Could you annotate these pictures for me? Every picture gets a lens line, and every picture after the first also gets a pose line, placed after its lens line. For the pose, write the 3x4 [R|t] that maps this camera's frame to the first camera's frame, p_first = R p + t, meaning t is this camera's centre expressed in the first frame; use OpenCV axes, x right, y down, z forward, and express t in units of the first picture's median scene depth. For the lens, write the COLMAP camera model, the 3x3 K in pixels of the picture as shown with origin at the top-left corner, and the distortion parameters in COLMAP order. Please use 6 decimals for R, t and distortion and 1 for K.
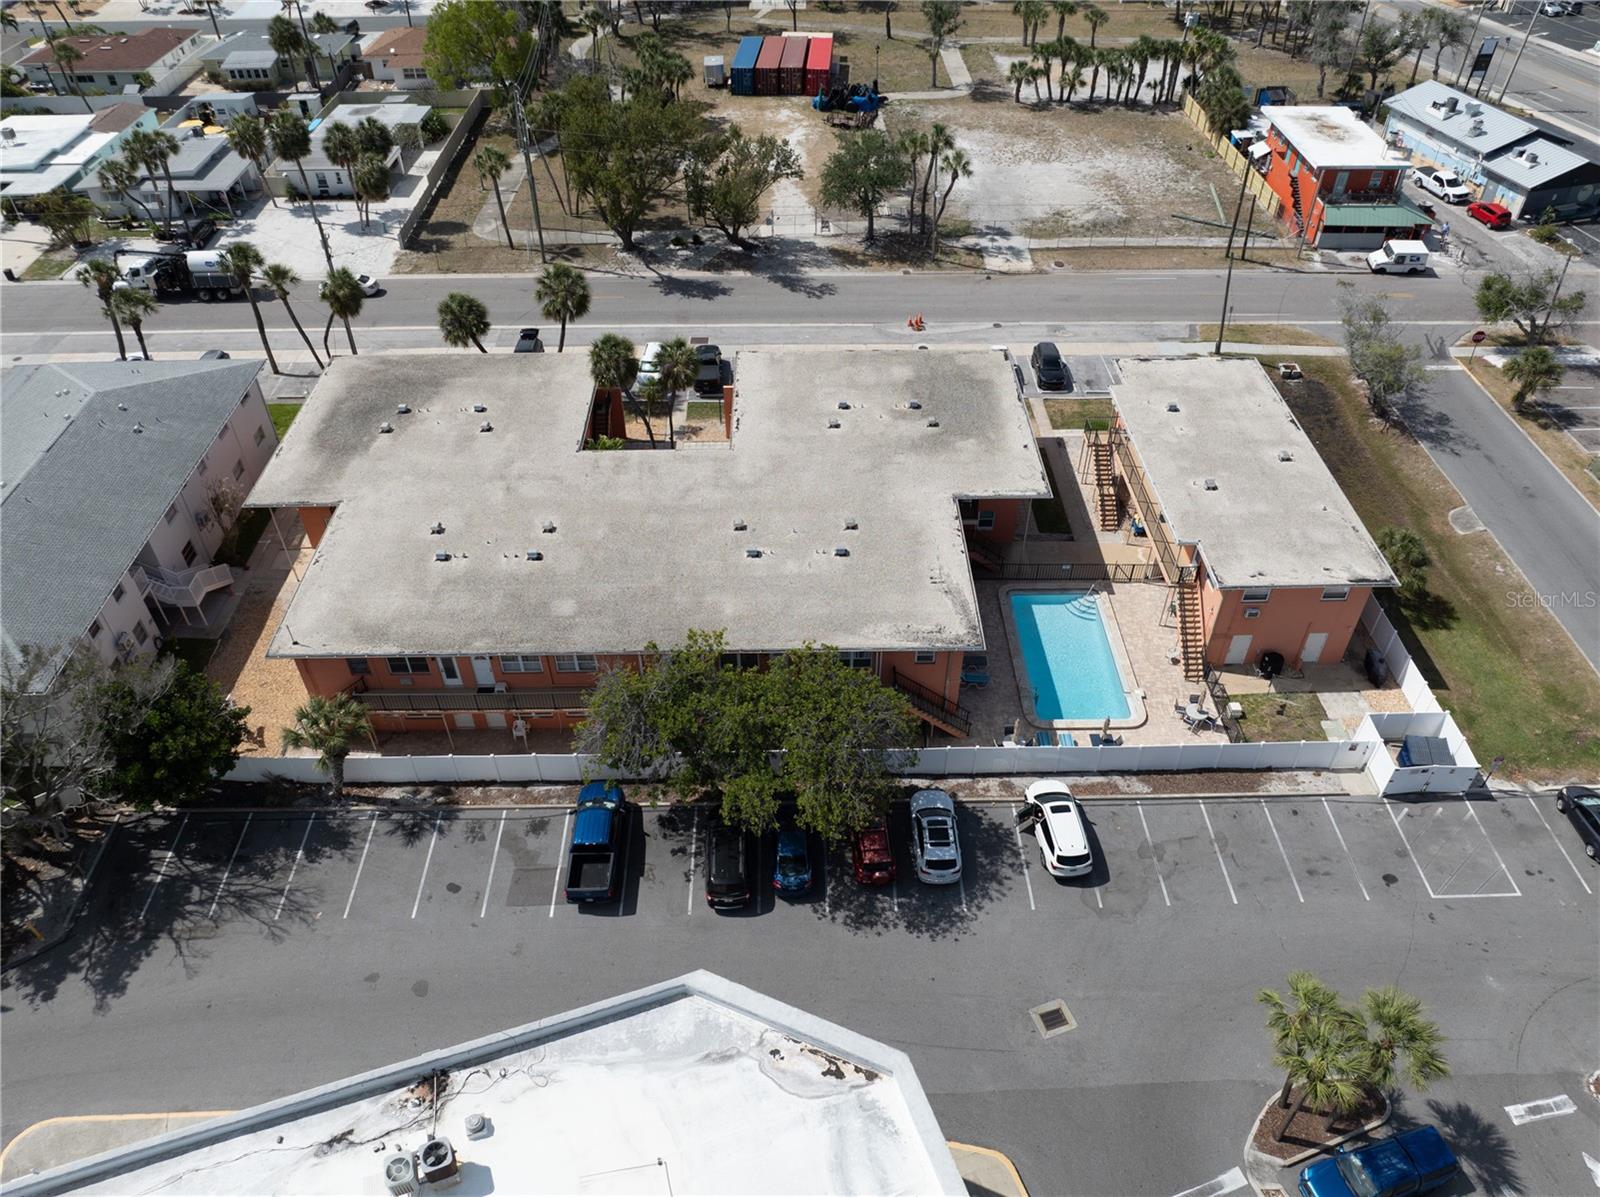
lens RADIAL K [[1124.4, 0, 811.4], [0, 1124.4, 602.1], [0, 0, 1]] dist [-0.041313, 0.008959]
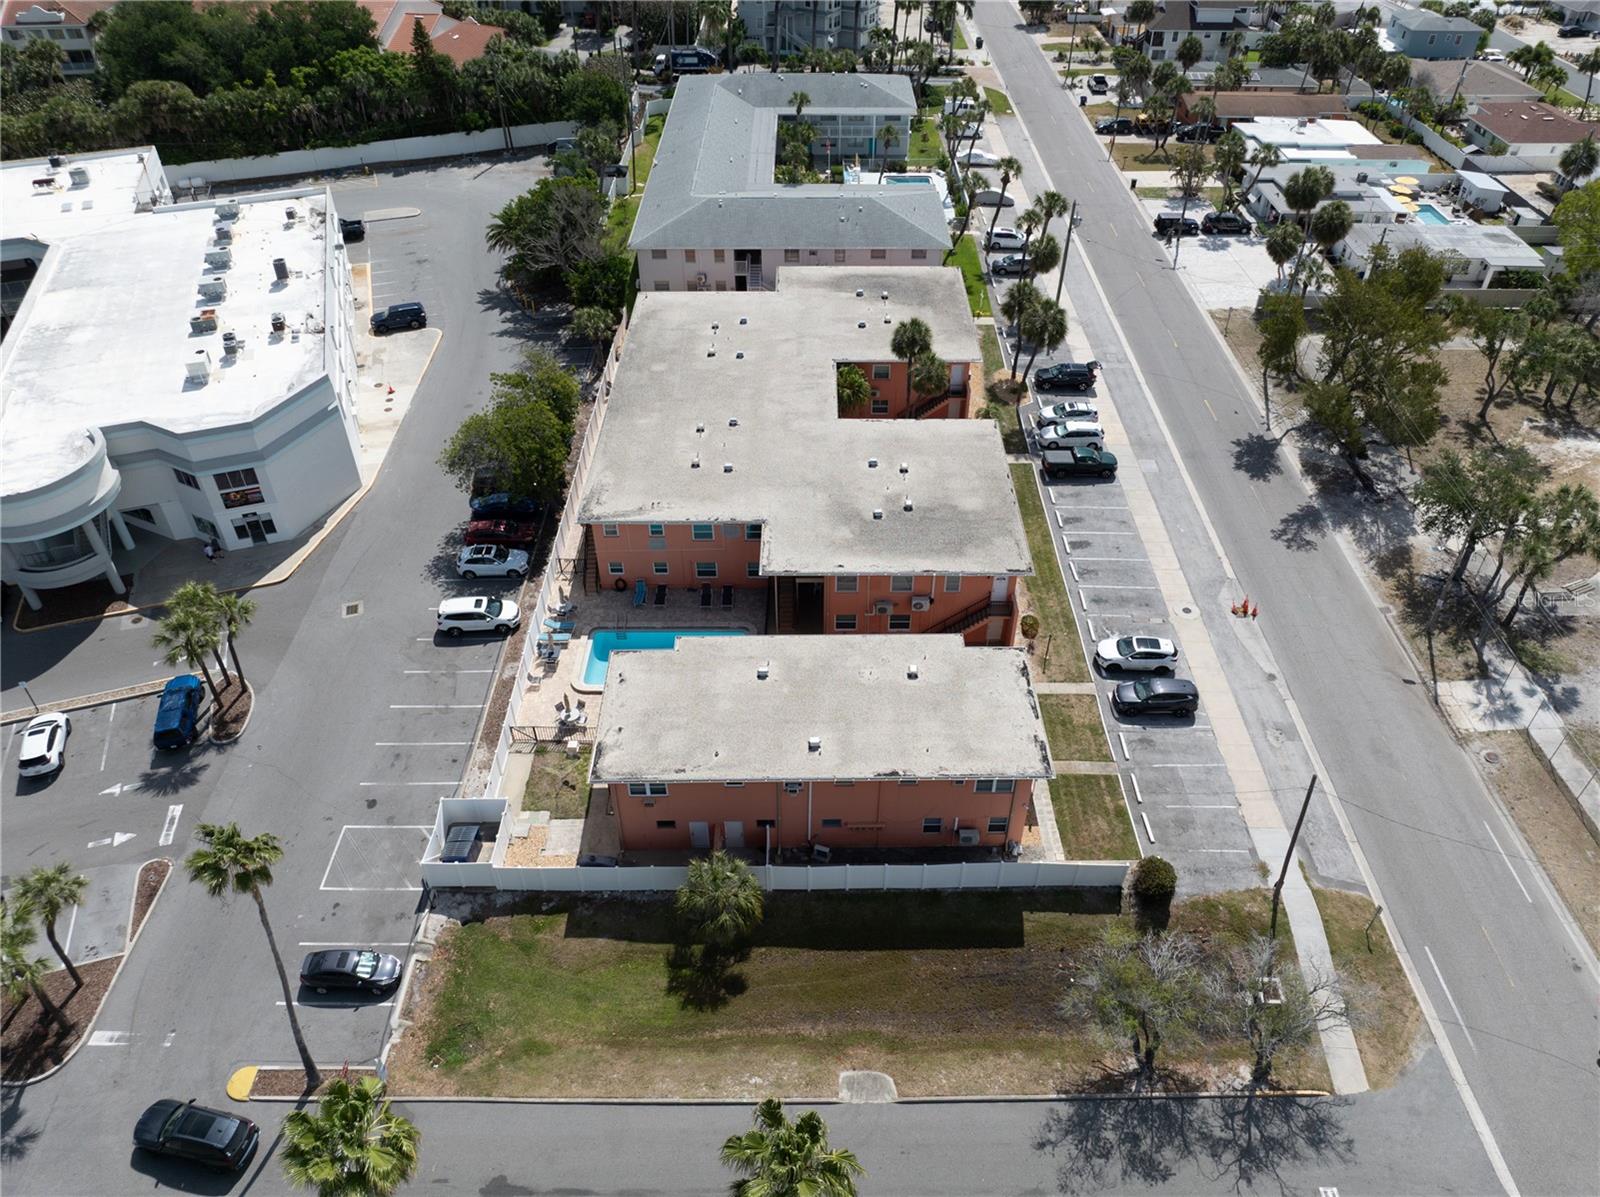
lens RADIAL K [[1124.4, 0, 811.4], [0, 1124.4, 602.1], [0, 0, 1]] dist [-0.041313, 0.008959]
pose [[-0.018829, 0.642019, -0.766457, 0.765864], [-0.666022, 0.563691, 0.488535, -0.462409], [0.745694, 0.519676, 0.416985, 0.432343]]
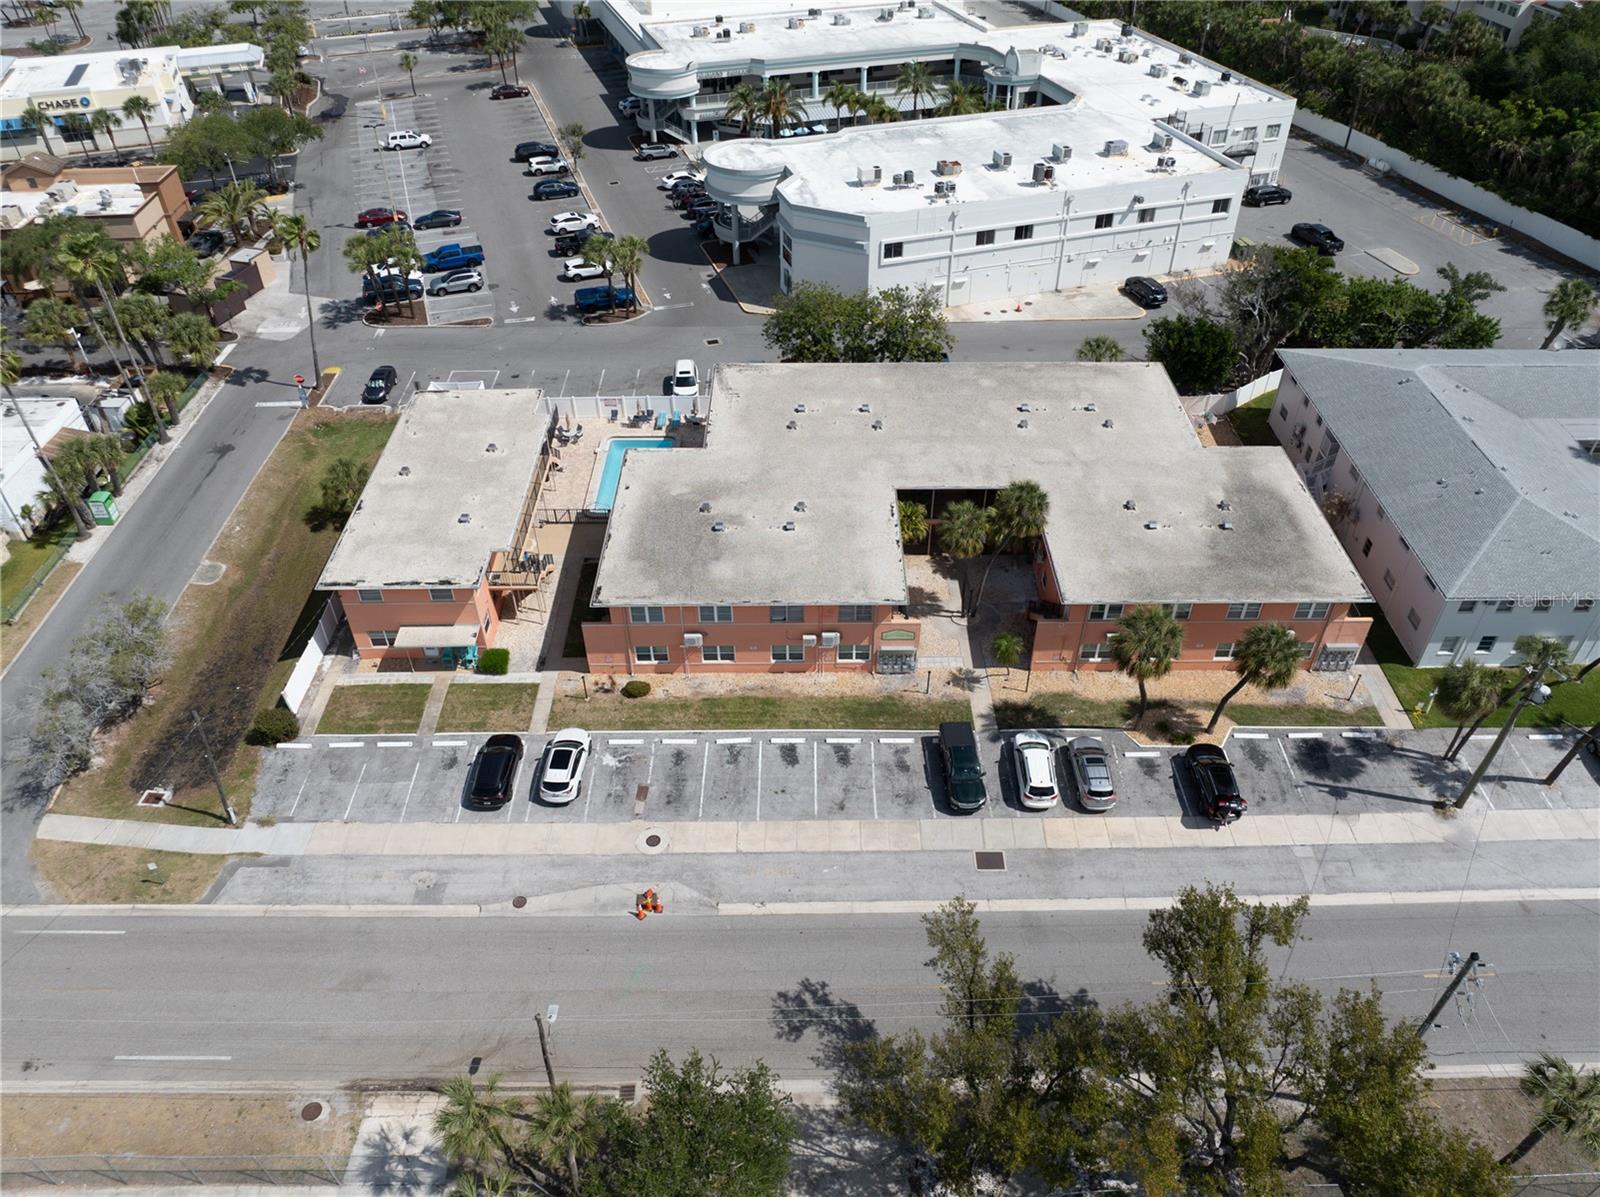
lens RADIAL K [[1124.4, 0, 811.4], [0, 1124.4, 602.1], [0, 0, 1]] dist [-0.041313, 0.008959]
pose [[-0.999944, -0.007562, 0.007405, 0.001162], [0.006271, 0.140268, 0.990094, -0.925061], [-0.008525, 0.990085, -0.140212, 0.964236]]
